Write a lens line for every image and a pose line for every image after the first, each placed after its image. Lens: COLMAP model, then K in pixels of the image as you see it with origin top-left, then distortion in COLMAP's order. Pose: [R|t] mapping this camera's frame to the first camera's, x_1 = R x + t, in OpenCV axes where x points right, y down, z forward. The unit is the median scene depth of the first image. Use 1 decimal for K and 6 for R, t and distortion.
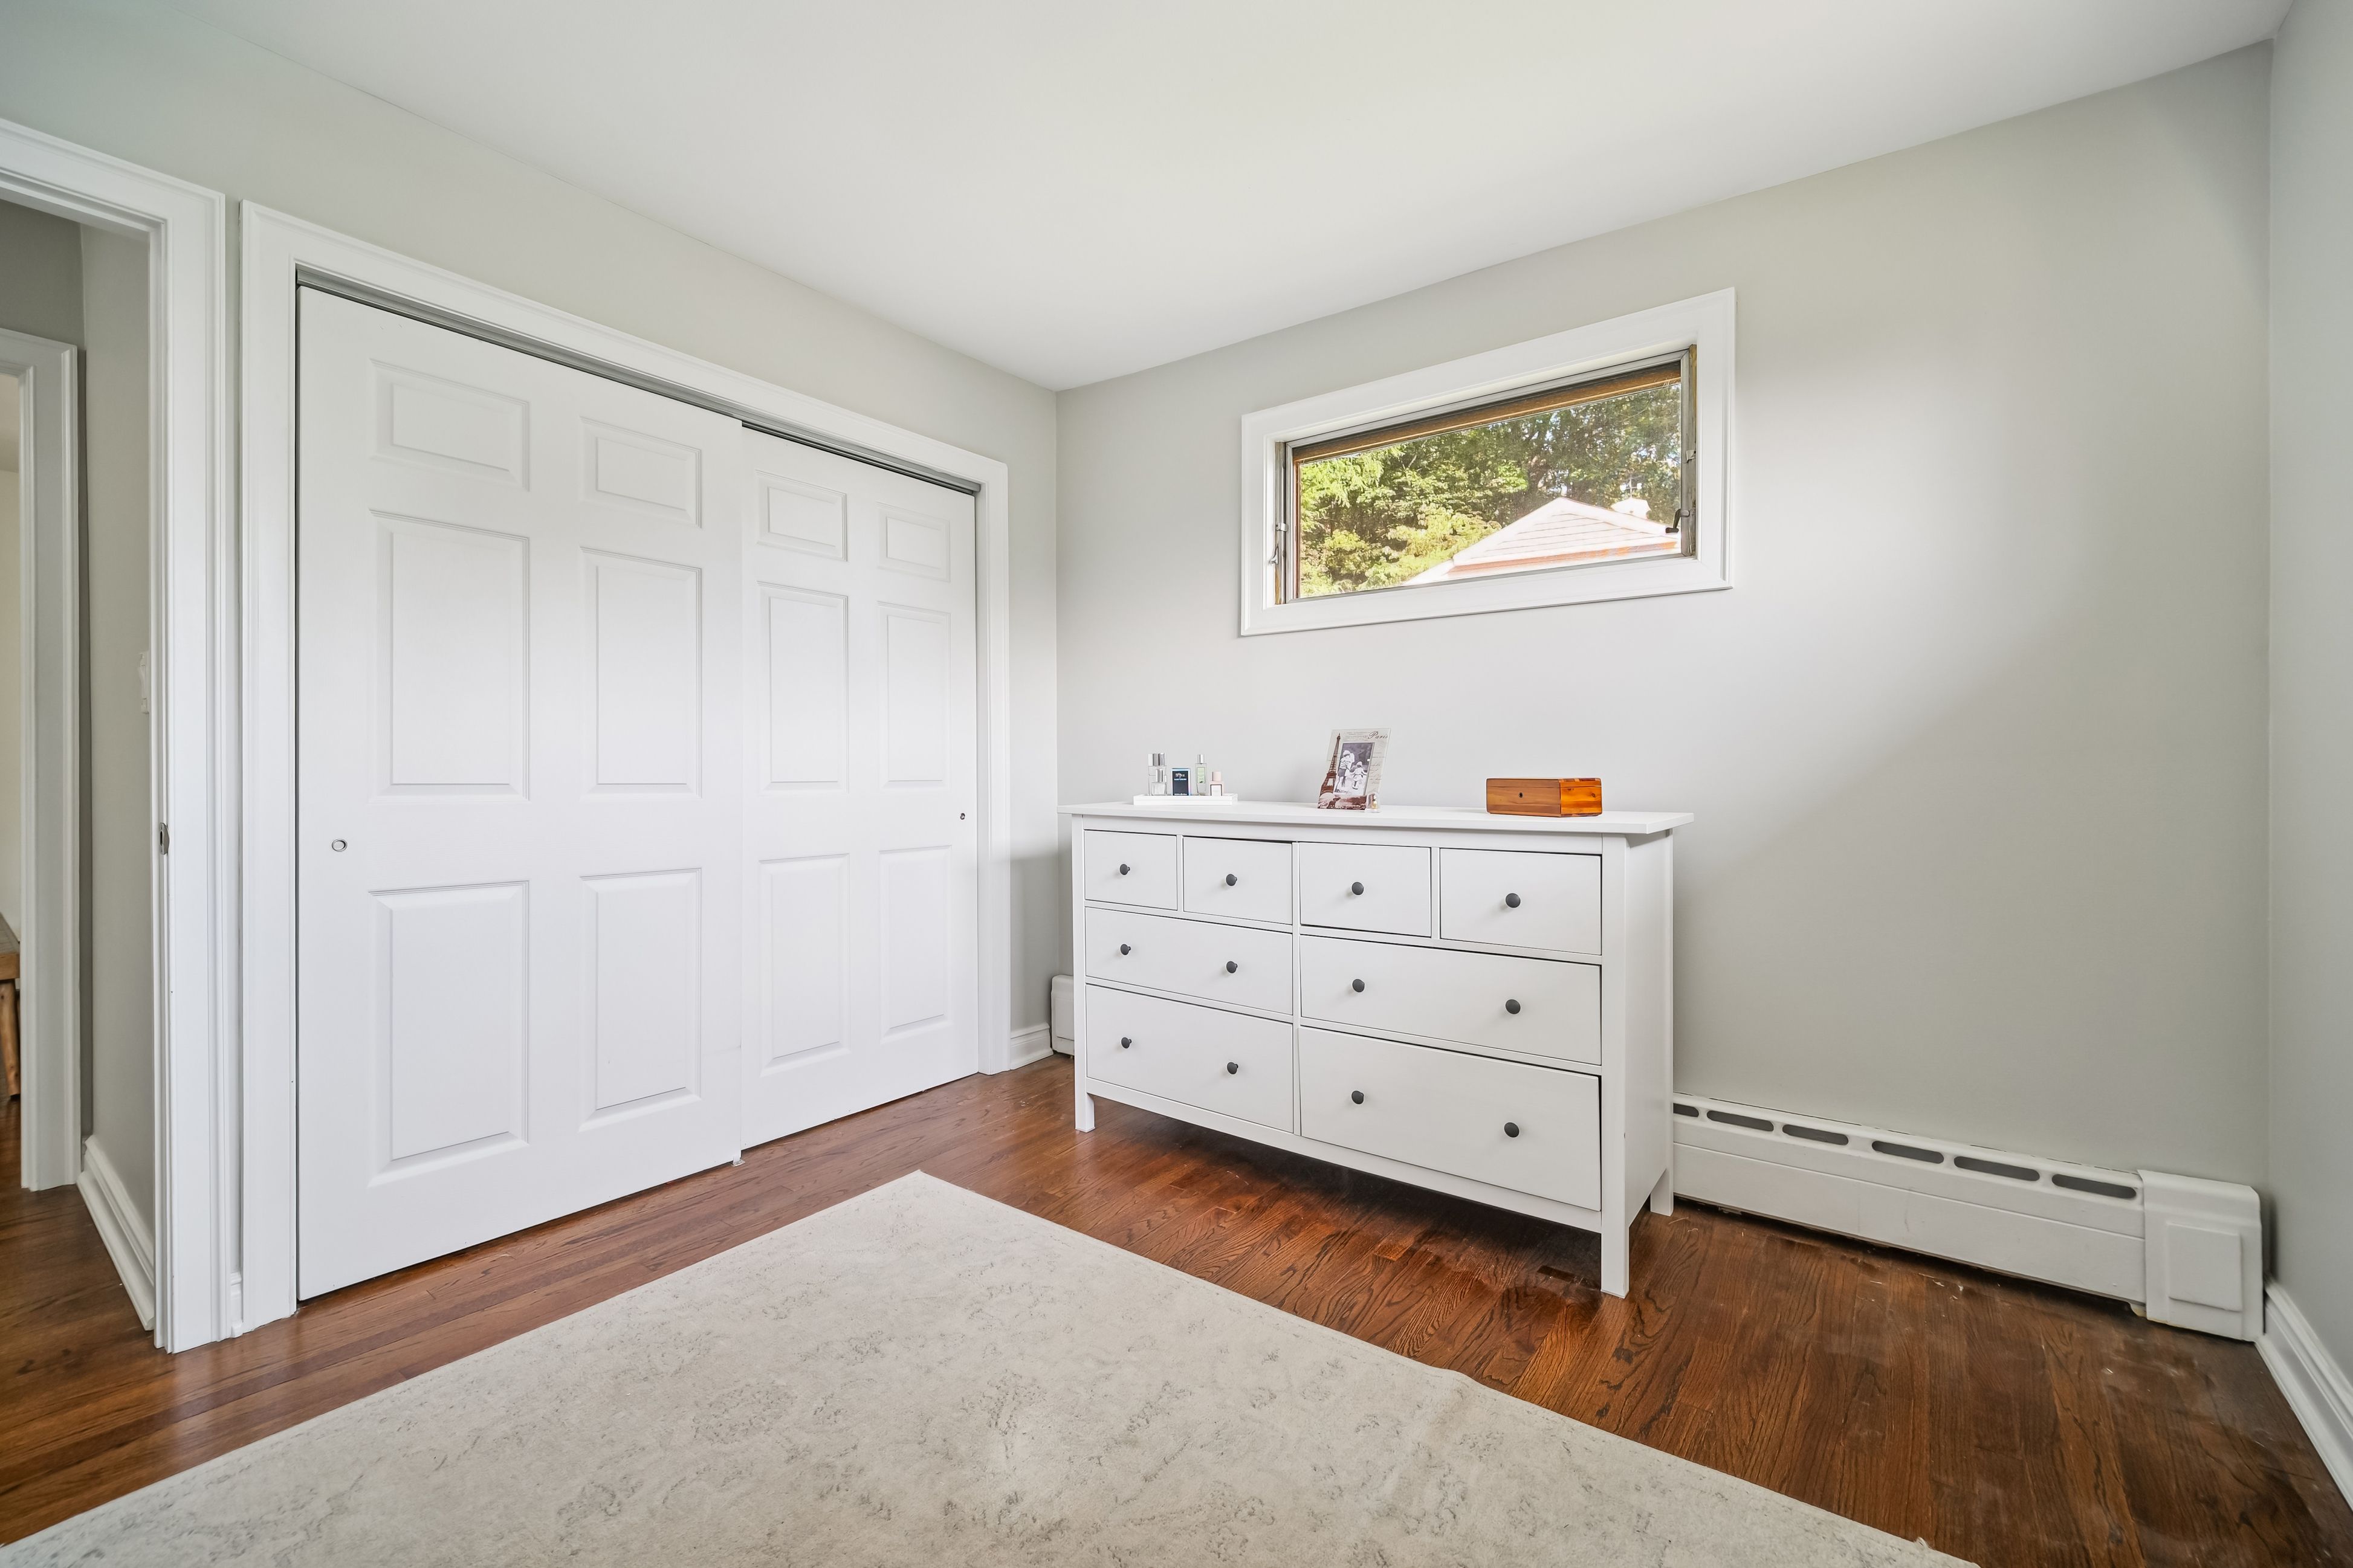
lens RADIAL K [[974.3, 0, 1179.5], [0, 974.3, 777.5], [0, 0, 1]] dist [0.010688, -0.007418]
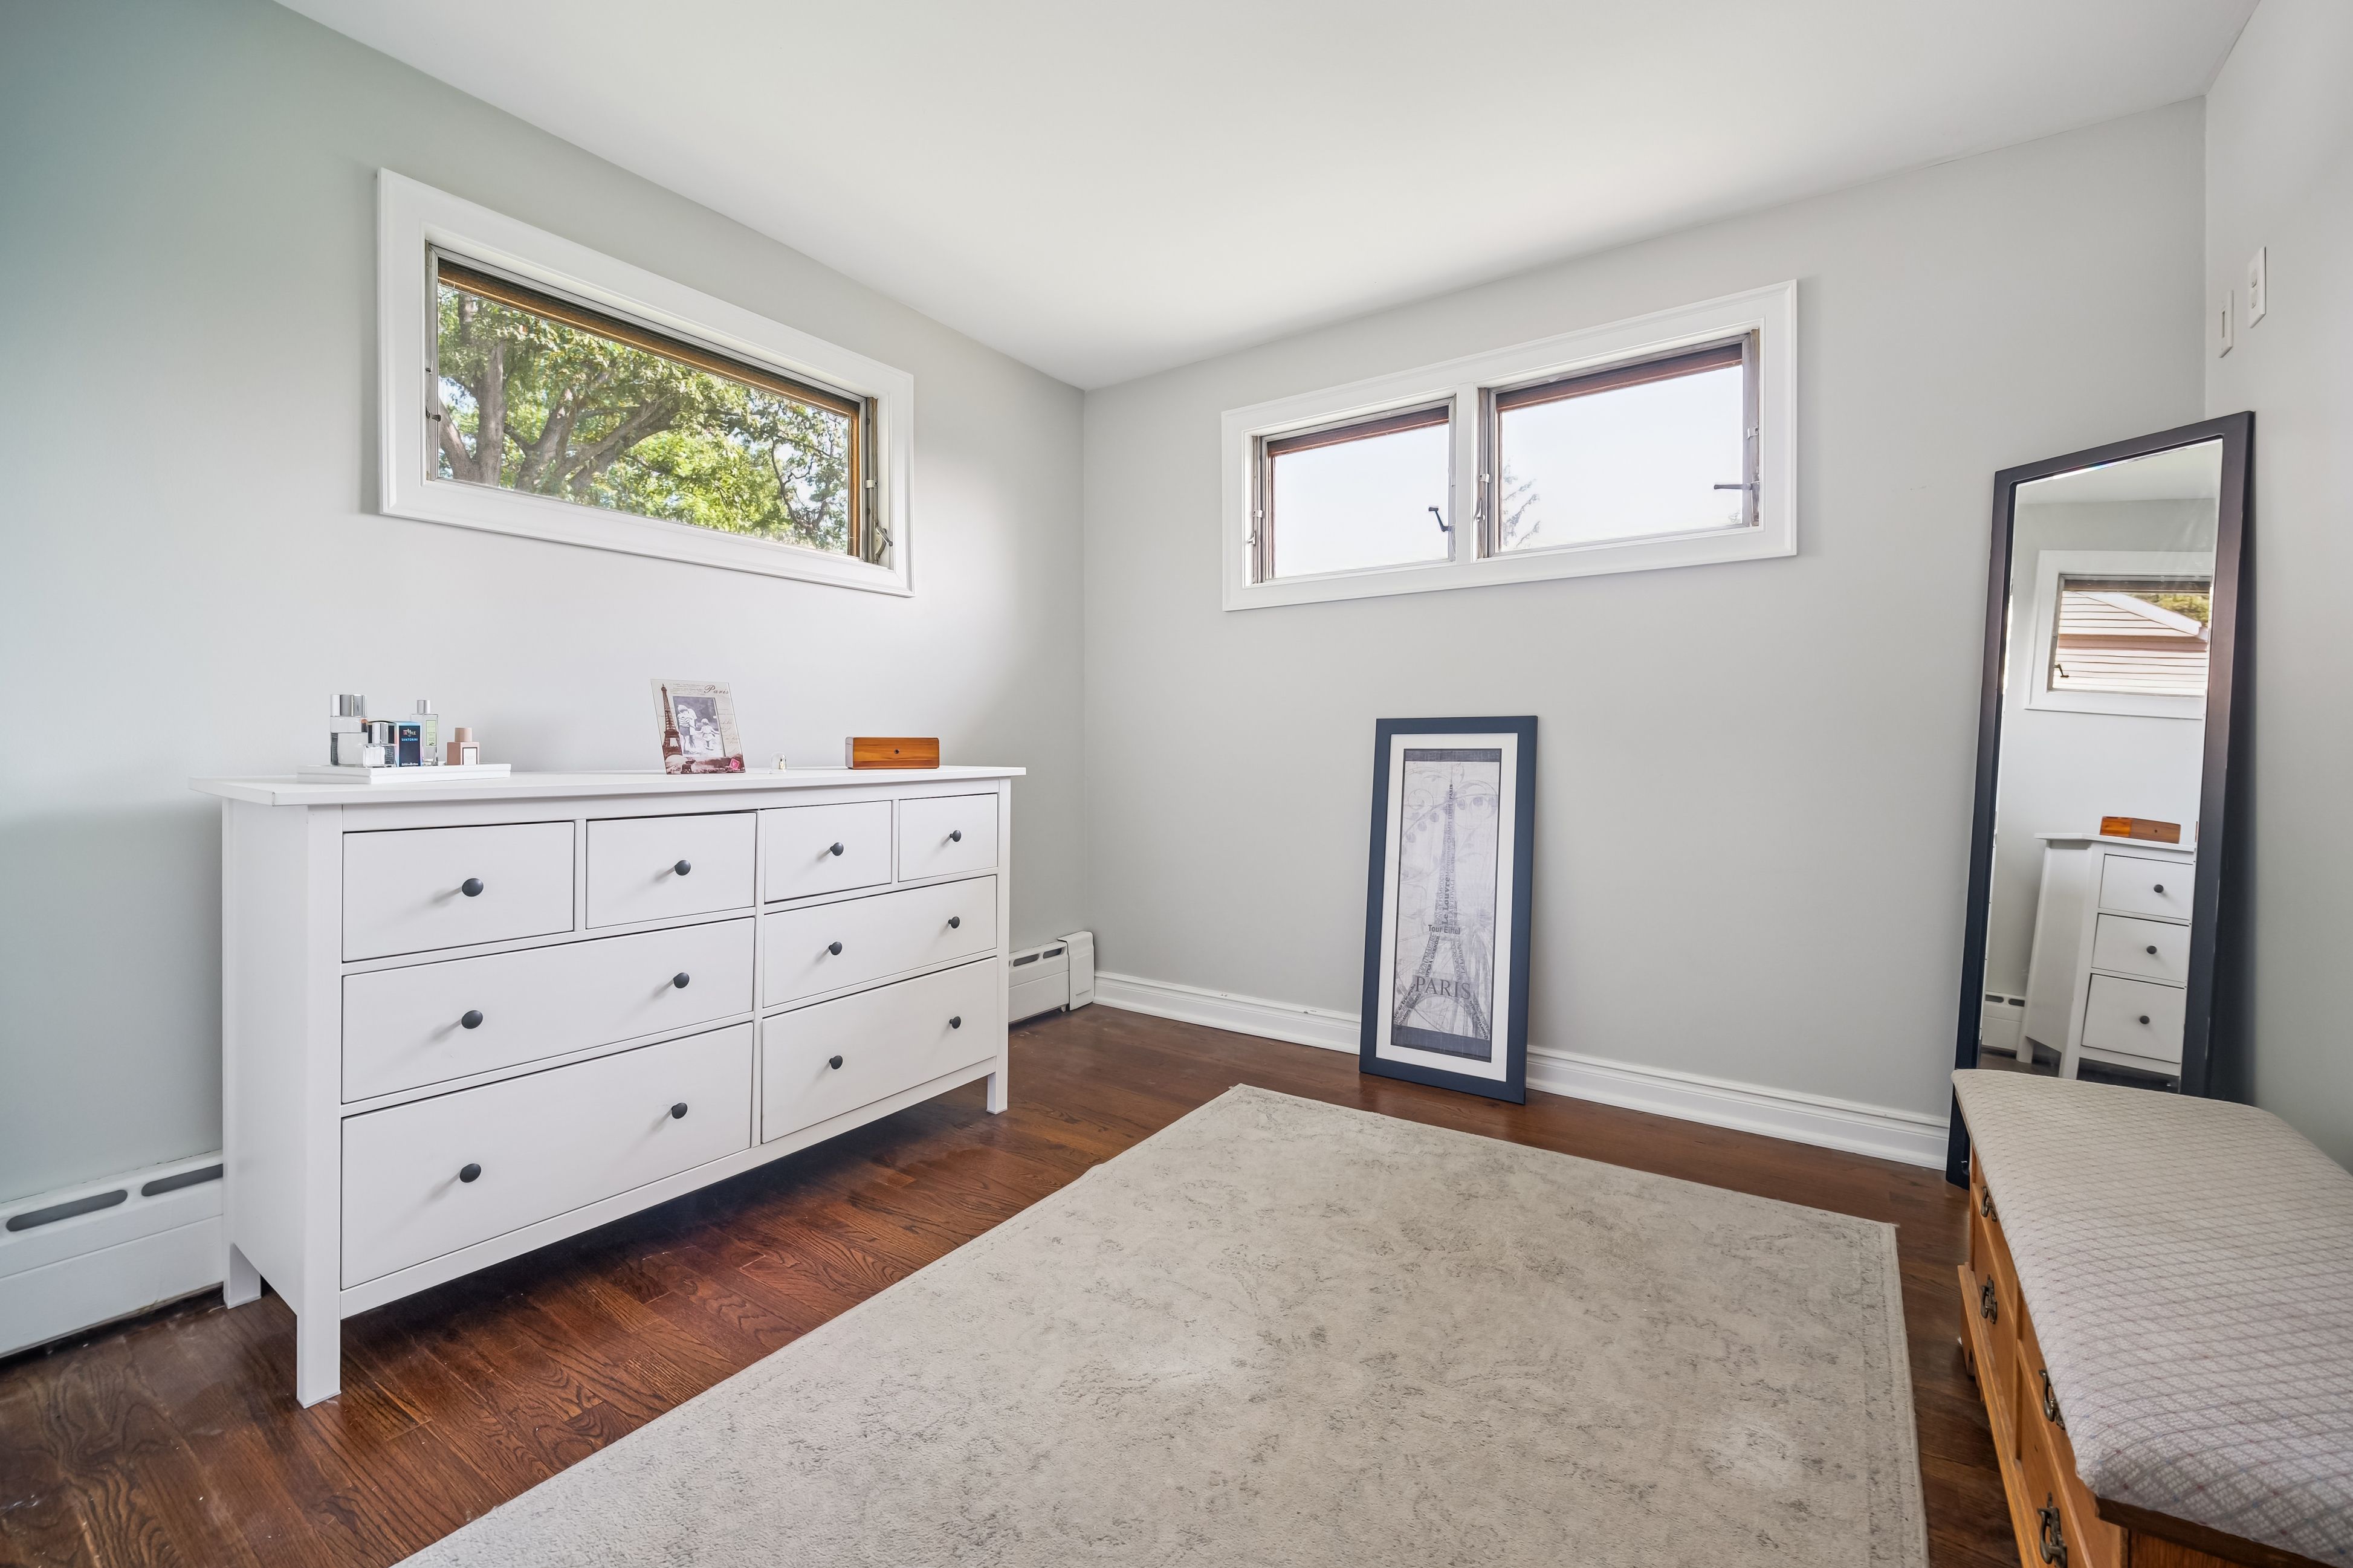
lens RADIAL K [[974.3, 0, 1177.4], [0, 974.3, 769.1], [0, 0, 1]] dist [0.010688, -0.007418]
pose [[-0.035512, -0.024261, 0.999075, -0.746044], [0.012568, 0.999615, 0.024721, 0.013437], [-0.999290, 0.013434, -0.035194, 0.643391]]
